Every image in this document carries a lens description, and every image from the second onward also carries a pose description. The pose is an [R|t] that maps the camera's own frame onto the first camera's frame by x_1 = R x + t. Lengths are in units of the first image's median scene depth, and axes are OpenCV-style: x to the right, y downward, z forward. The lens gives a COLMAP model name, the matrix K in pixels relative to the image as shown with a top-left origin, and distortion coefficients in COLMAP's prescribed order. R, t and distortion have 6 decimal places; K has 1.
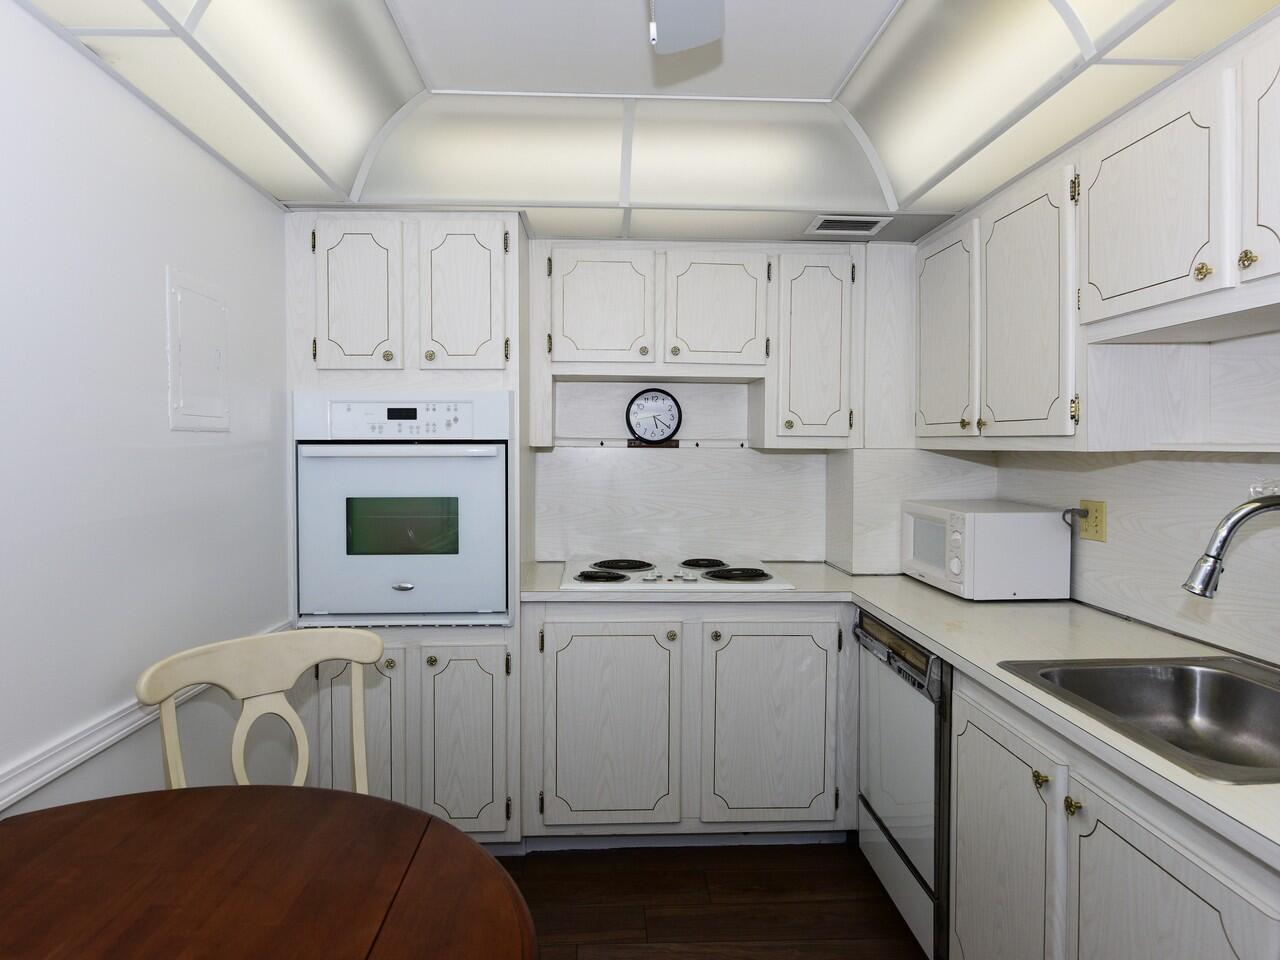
lens RADIAL K [[768.1, 0, 624.0], [0, 768.1, 466.3], [0, 0, 1]] dist [-0.003641, 0.001053]
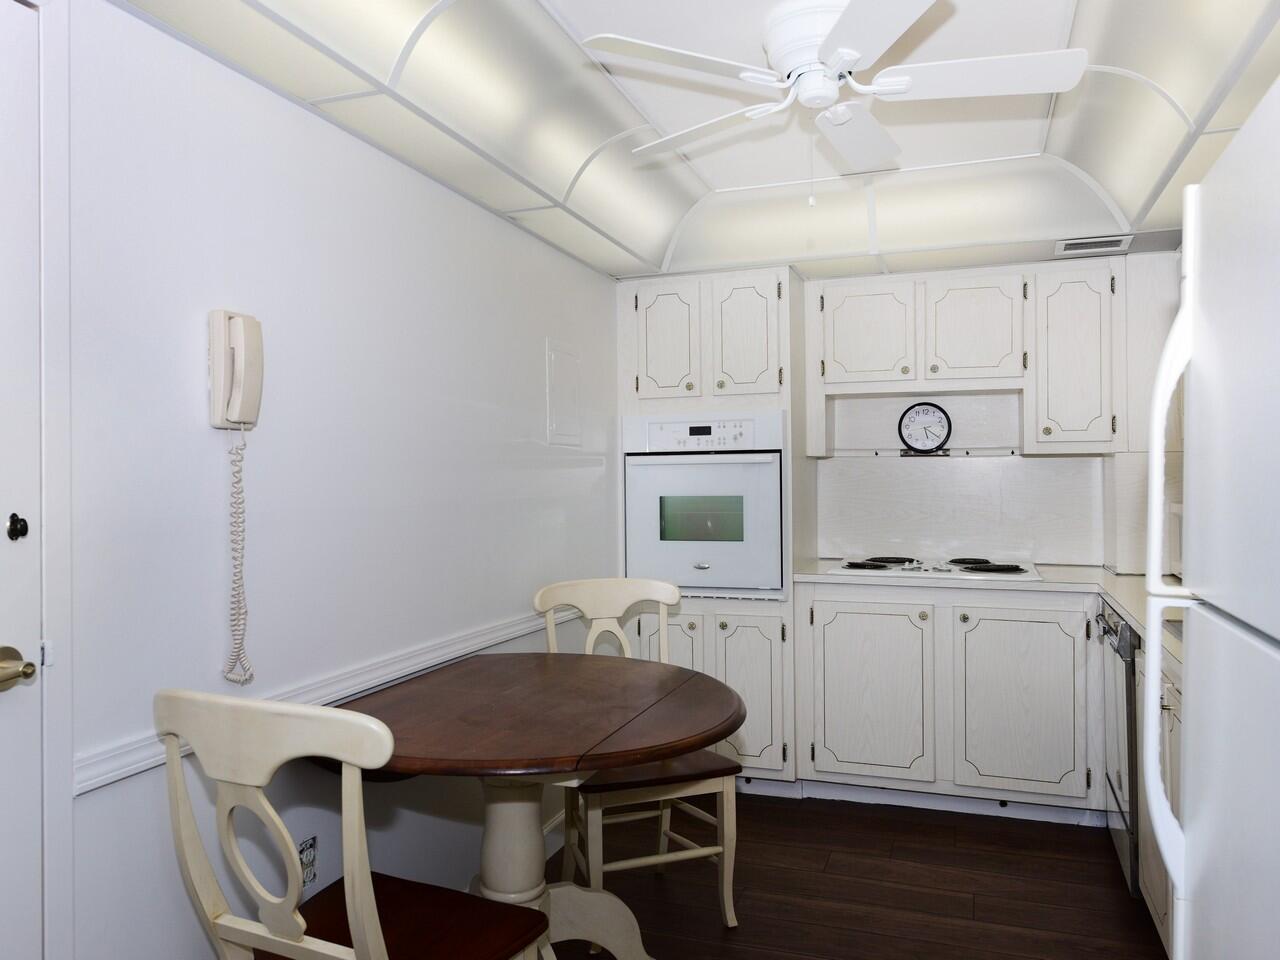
lens RADIAL K [[900.2, 0, 640.0], [0, 900.2, 480.0], [0, 0, 1]] dist [-0.001899, -0.000994]
pose [[0.926054, -0.008725, -0.377291, 0.179020], [0.001181, 0.999795, -0.020222, 0.042703], [0.377390, 0.018281, 0.925874, -0.415843]]
